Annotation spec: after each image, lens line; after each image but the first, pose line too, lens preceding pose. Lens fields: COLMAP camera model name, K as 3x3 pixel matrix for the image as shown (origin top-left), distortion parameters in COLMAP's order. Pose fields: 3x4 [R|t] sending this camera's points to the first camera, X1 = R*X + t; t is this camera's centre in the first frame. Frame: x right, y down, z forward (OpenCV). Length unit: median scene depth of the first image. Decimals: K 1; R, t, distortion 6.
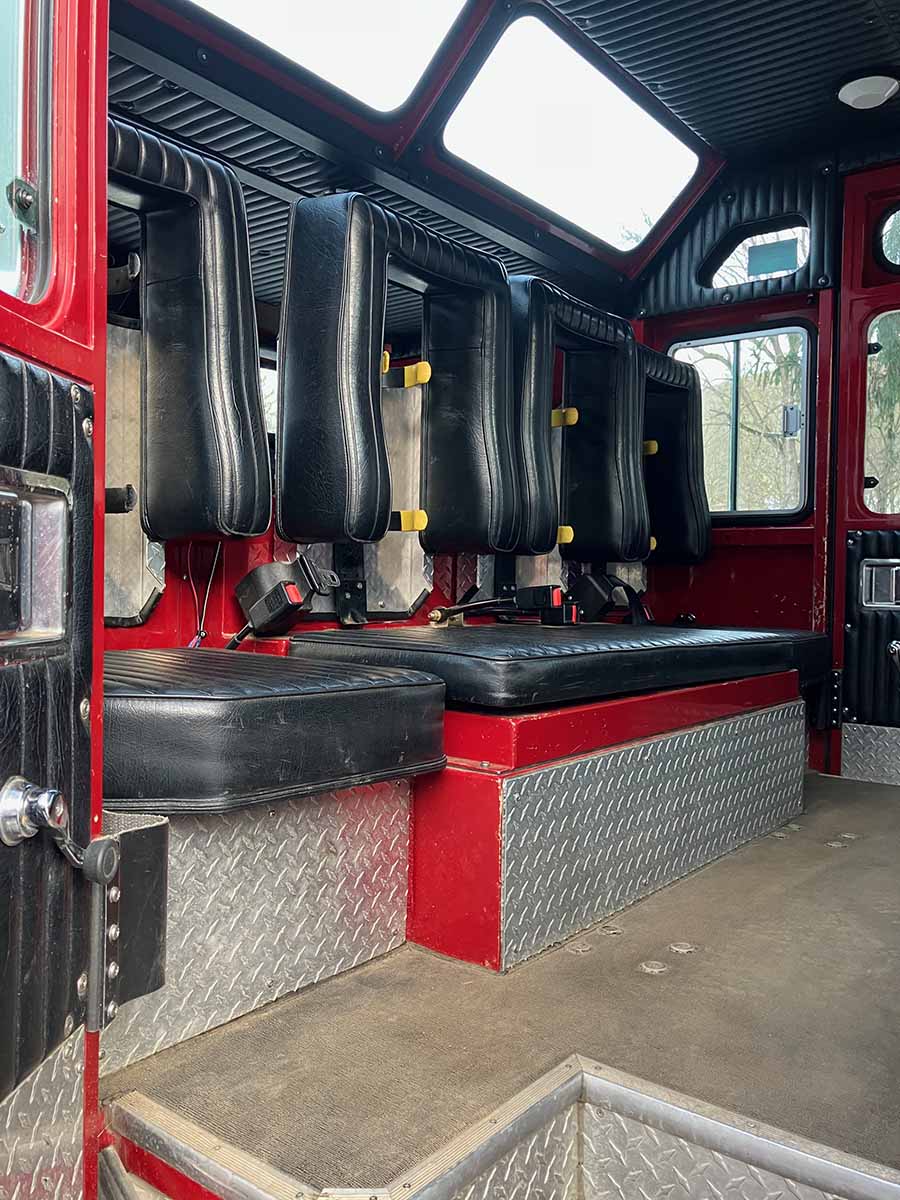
lens RADIAL K [[1013.0, 0, 441.4], [0, 1013.0, 596.3], [0, 0, 1]] dist [0.044260, 0.018281]
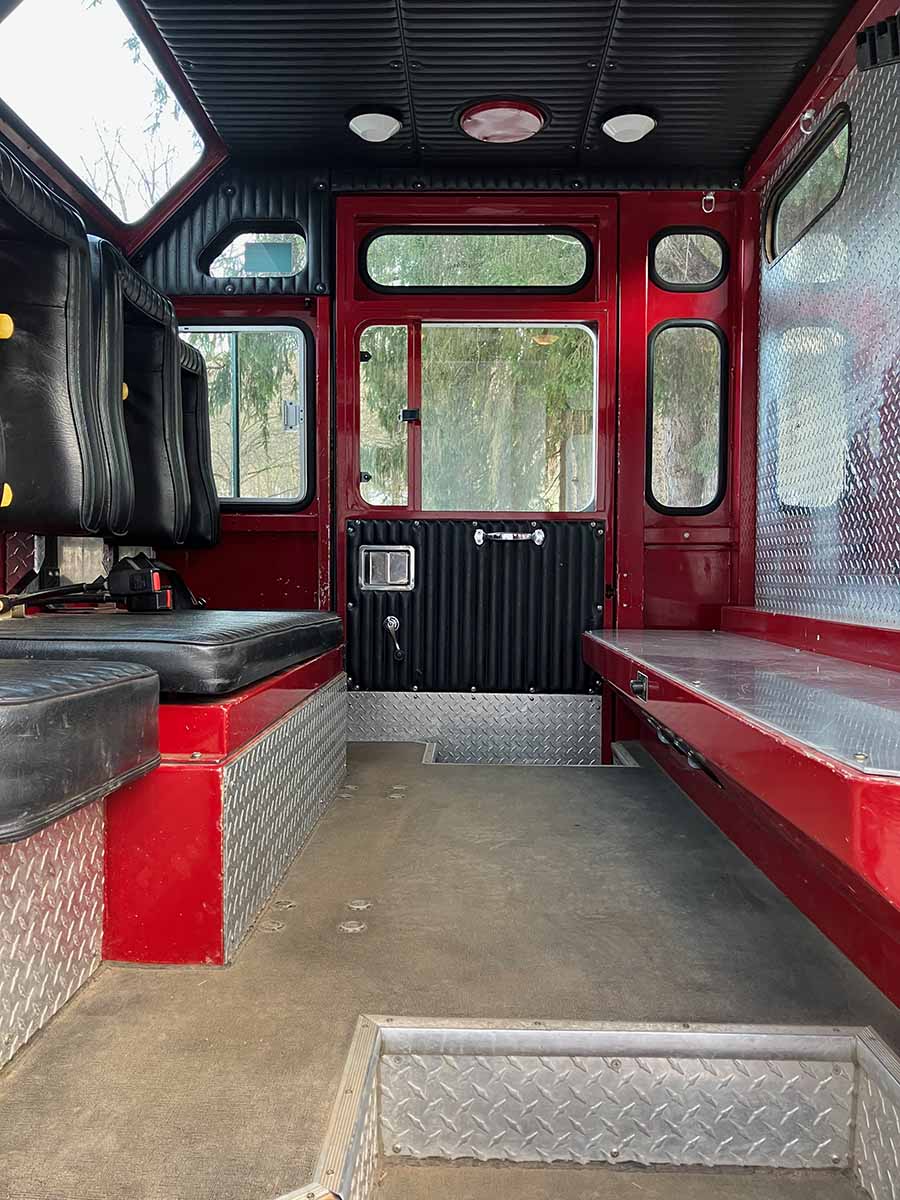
lens RADIAL K [[1013.0, 0, 437.4], [0, 1013.0, 600.5], [0, 0, 1]] dist [0.044260, 0.018281]
pose [[0.815559, -0.028535, 0.577970, -0.311146], [0.019508, 0.999572, 0.021823, 0.003969], [-0.578346, -0.006523, 0.815766, 0.087436]]
